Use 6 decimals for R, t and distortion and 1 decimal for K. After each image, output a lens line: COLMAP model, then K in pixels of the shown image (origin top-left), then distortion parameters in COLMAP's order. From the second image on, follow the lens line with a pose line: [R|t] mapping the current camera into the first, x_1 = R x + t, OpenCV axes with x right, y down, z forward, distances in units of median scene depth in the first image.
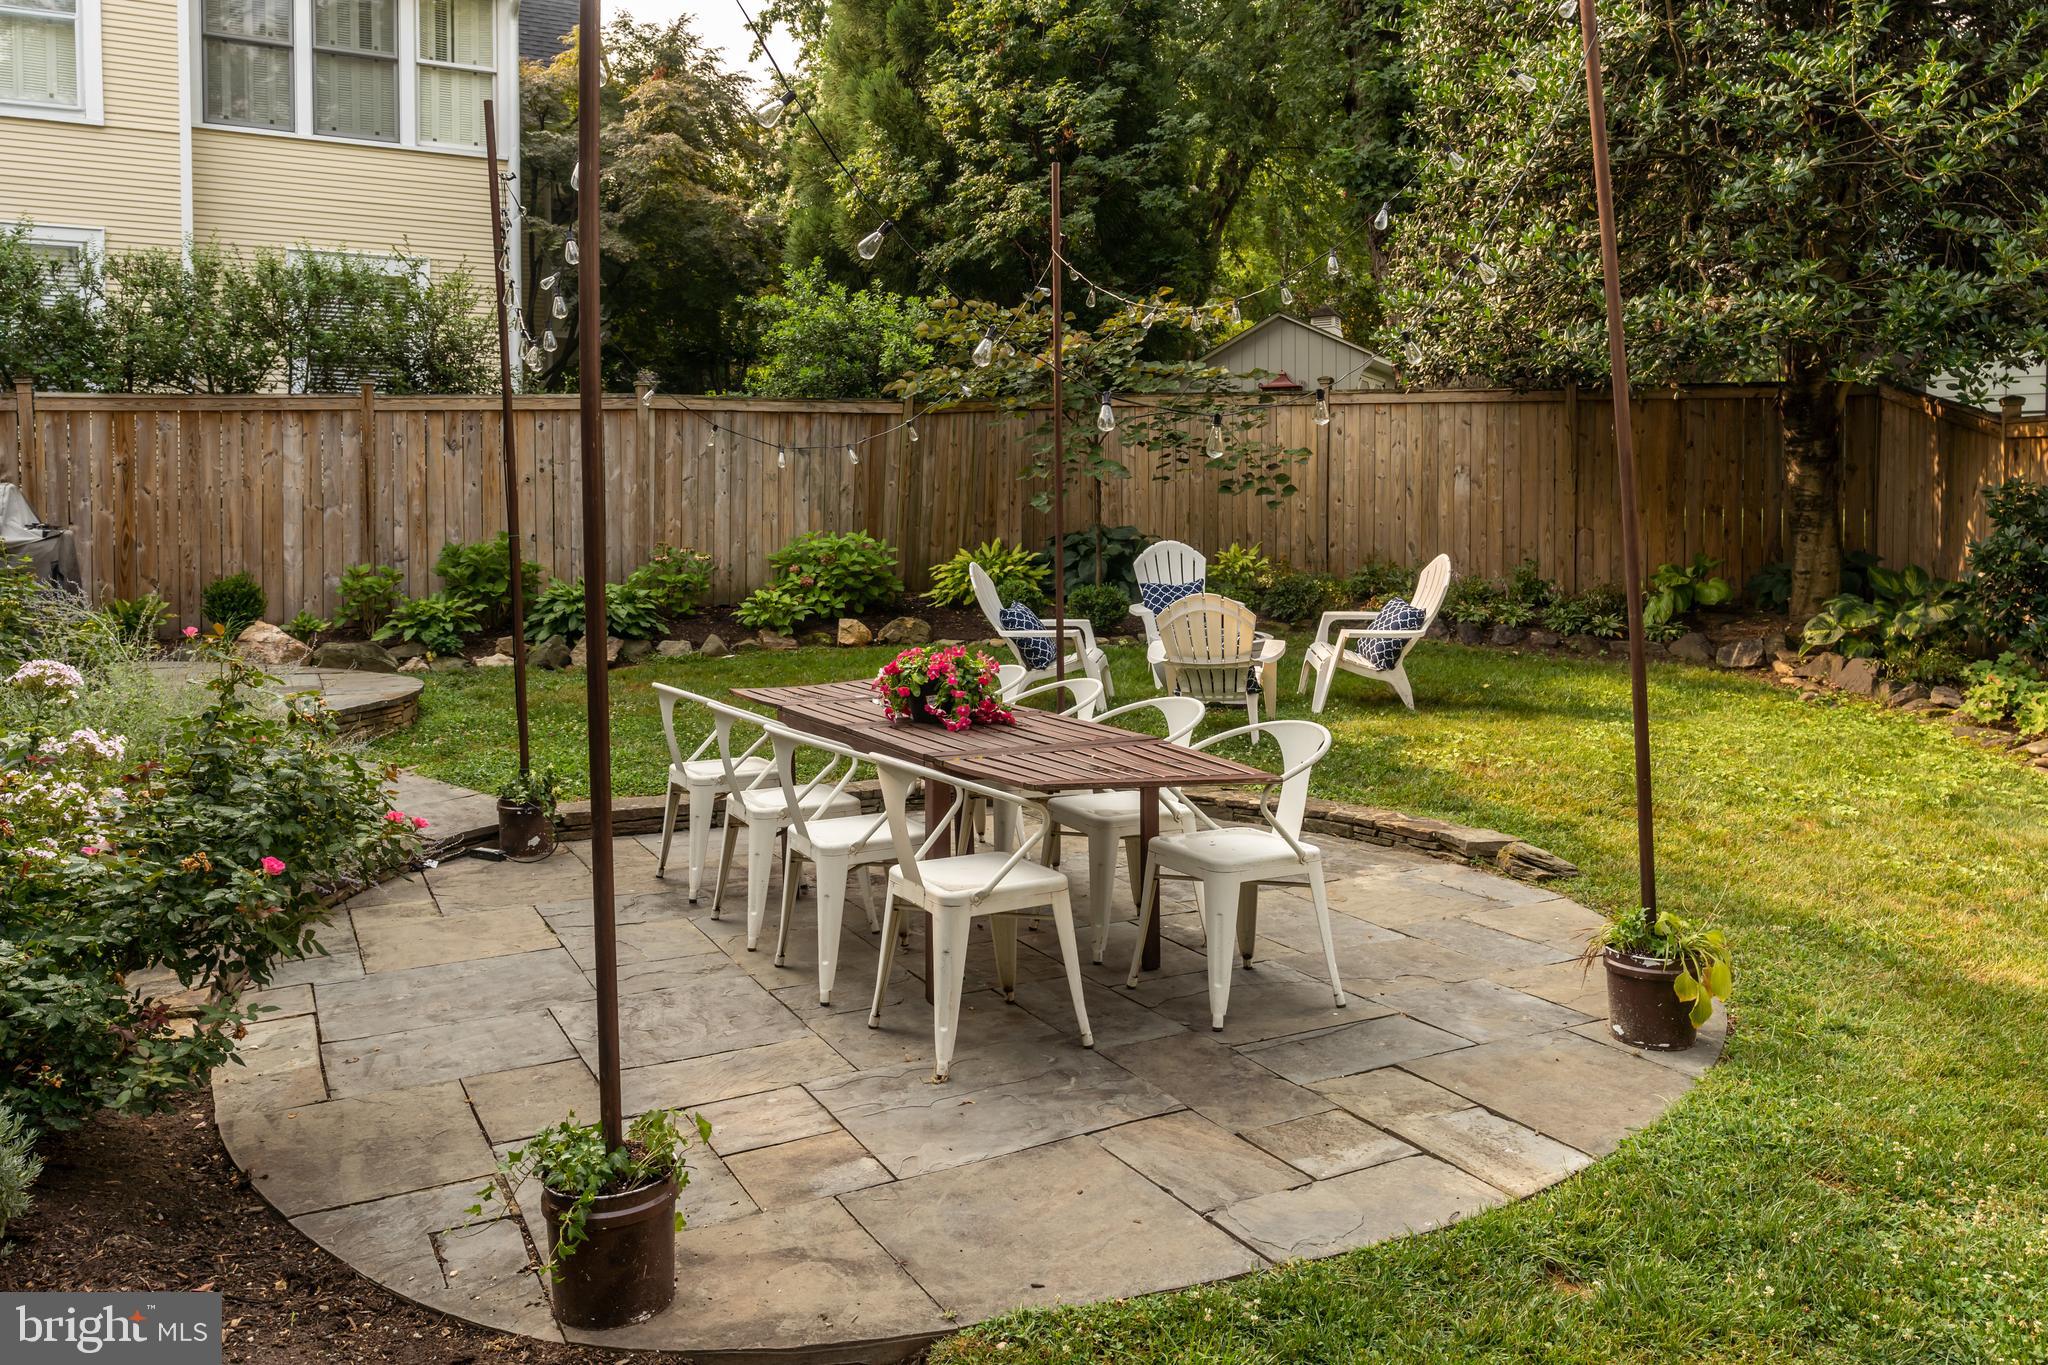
lens RADIAL K [[1547.4, 0, 1028.4], [0, 1547.4, 589.9], [0, 0, 1]] dist [-0.006169, 0.001769]
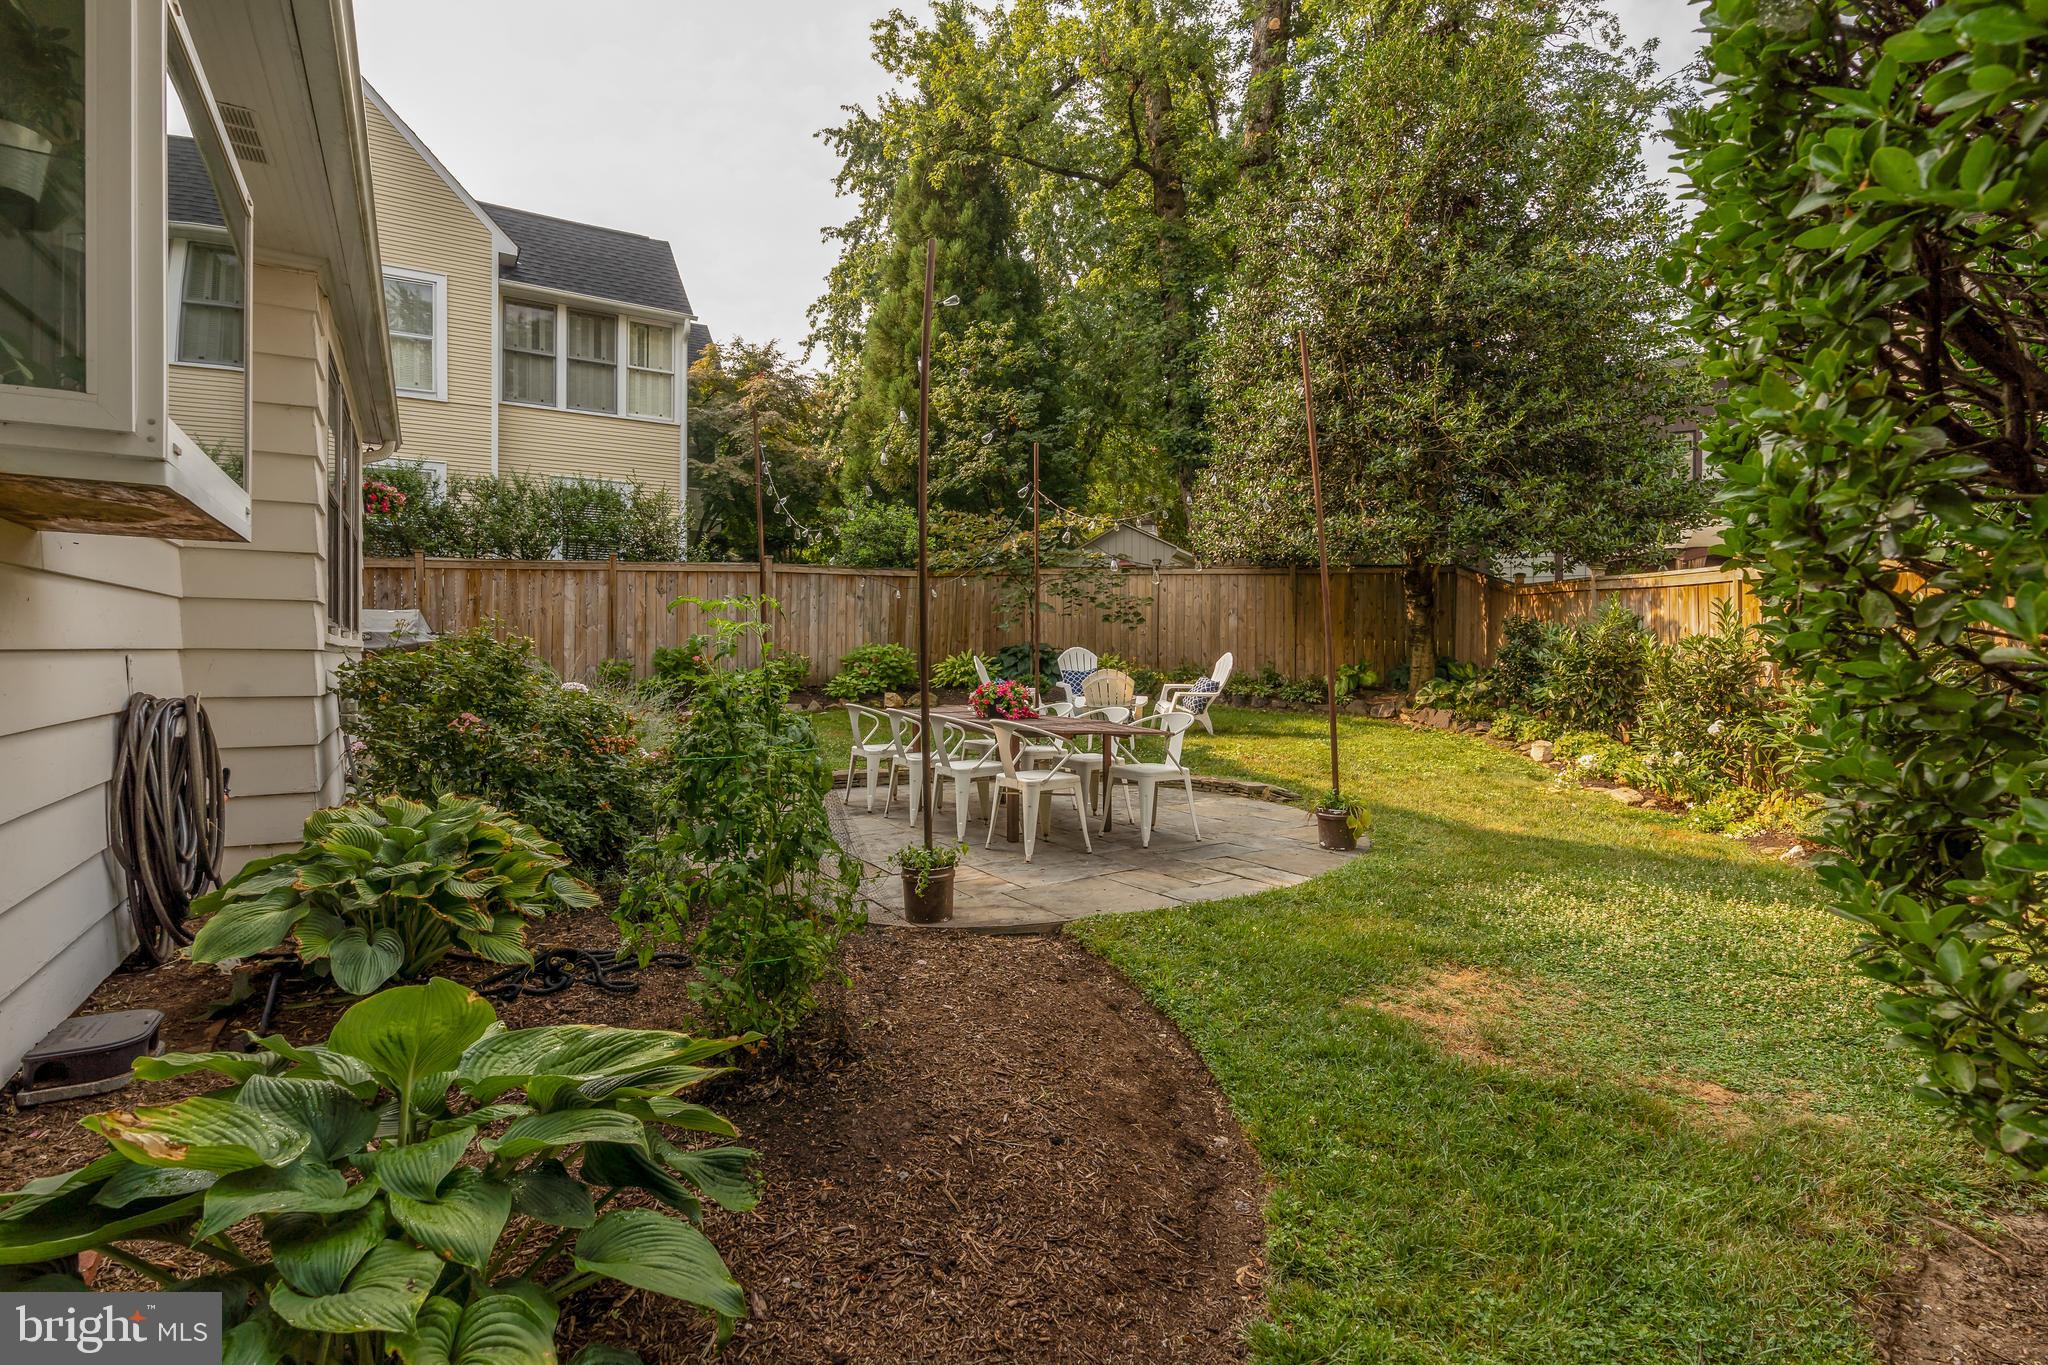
lens RADIAL K [[1002.1, 0, 1024.0], [0, 1002.1, 682.5], [0, 0, 1]] dist [-0.022300, 0.000088]
pose [[0.996767, 0.003671, 0.080269, -0.063237], [-0.002356, 0.999862, -0.016462, 0.028241], [-0.080318, 0.016219, 0.996637, -0.156550]]
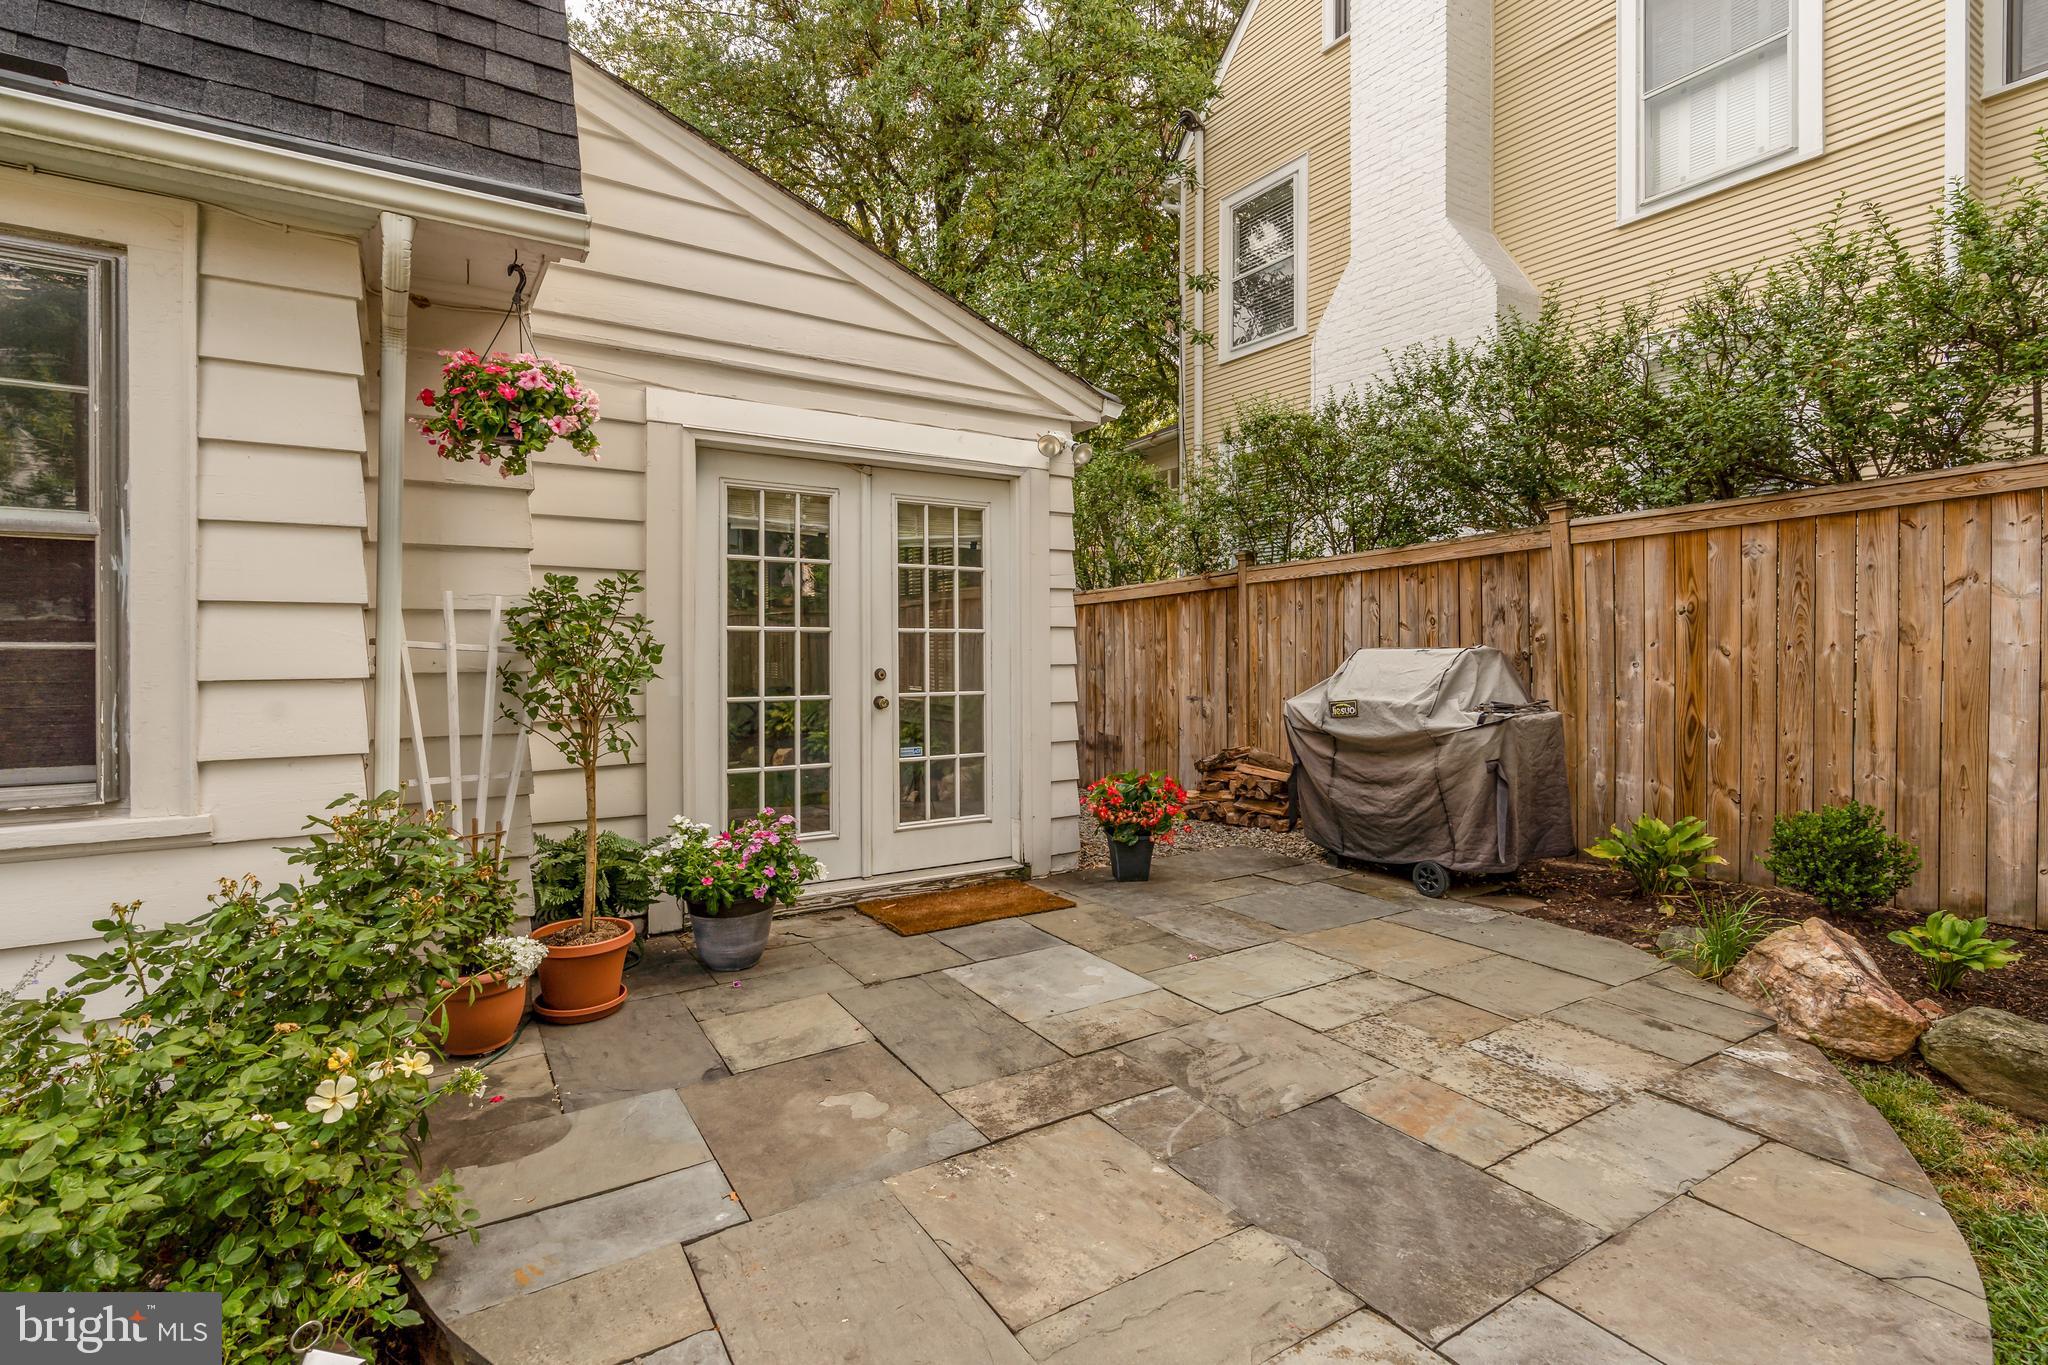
lens RADIAL K [[952.4, 0, 1041.9], [0, 952.4, 649.8], [0, 0, 1]] dist [-0.002908, -0.000288]
pose [[0.092690, 0.005502, -0.995680, -0.208105], [-0.041612, 0.999133, 0.001647, -0.054383], [0.994825, 0.041279, 0.092839, 0.692312]]
